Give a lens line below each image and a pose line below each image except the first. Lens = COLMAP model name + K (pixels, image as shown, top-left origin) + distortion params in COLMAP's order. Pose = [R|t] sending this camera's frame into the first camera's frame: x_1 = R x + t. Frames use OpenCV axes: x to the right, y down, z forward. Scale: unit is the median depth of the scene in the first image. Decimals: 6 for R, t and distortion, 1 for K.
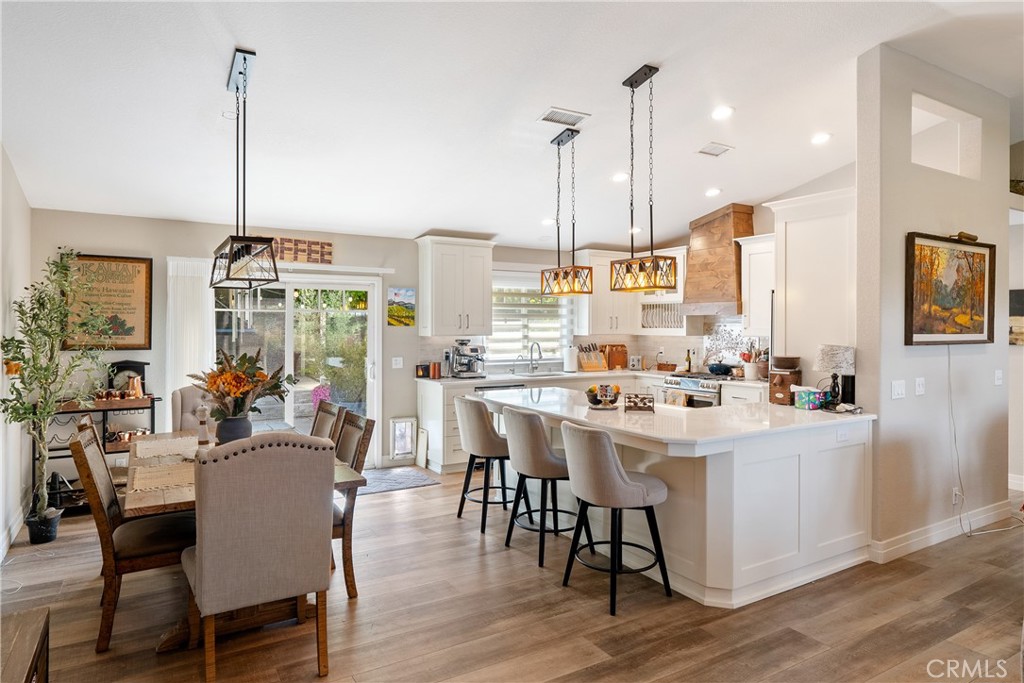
lens RADIAL K [[605.5, 0, 512.0], [0, 605.5, 327.3], [0, 0, 1]] dist [-0.003444, -0.000246]
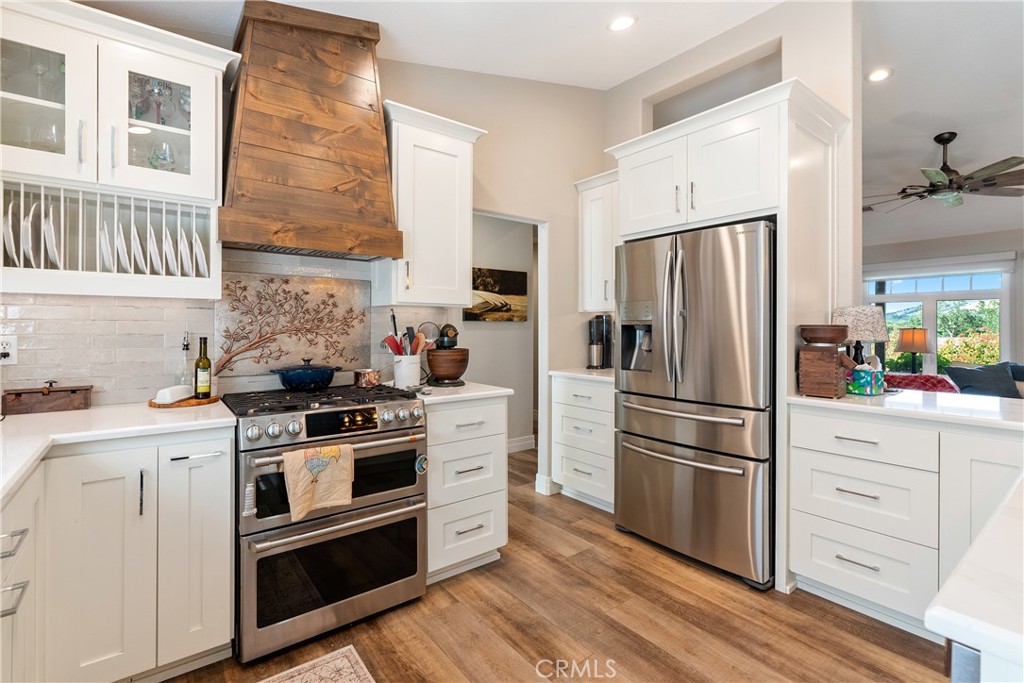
lens RADIAL K [[471.4, 0, 509.5], [0, 471.4, 327.2], [0, 0, 1]] dist [-0.001733, 0.000072]
pose [[-0.121290, 0.000409, 0.992617, -0.016799], [0.003923, 0.999992, 0.000067, 0.035136], [-0.992609, 0.003902, -0.121290, 0.960186]]
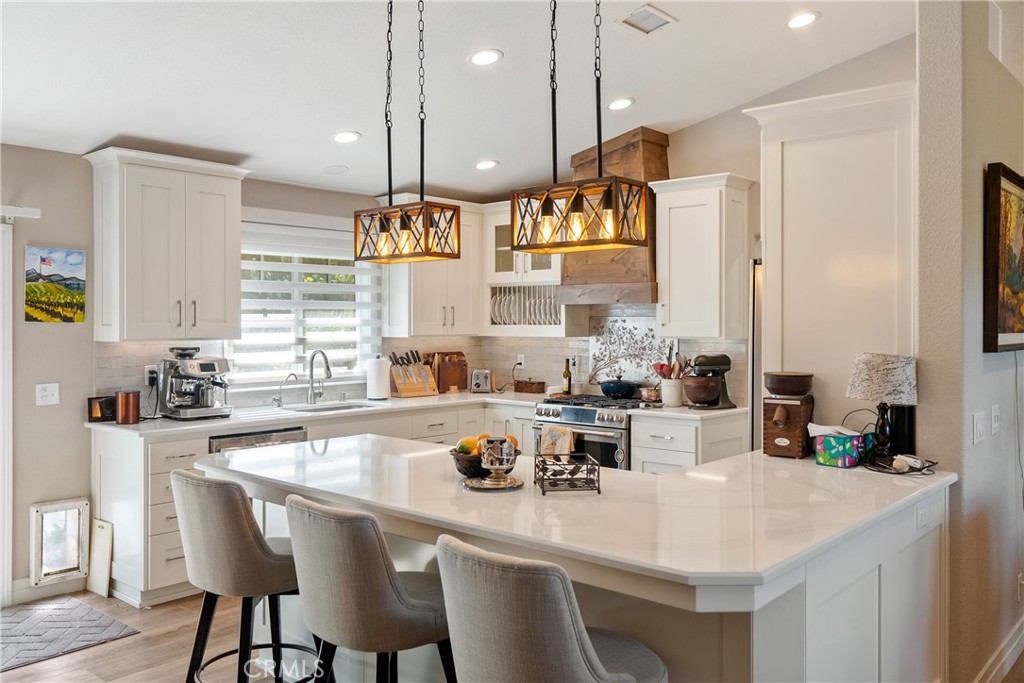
lens RADIAL K [[830.7, 0, 511.5], [0, 830.7, 321.7], [0, 0, 1]] dist [0.000111, 0.000324]
pose [[0.954469, -0.001736, 0.298304, -0.024729], [0.002583, 0.999994, -0.002443, 0.000158], [-0.298298, 0.003102, 0.954468, 0.216946]]
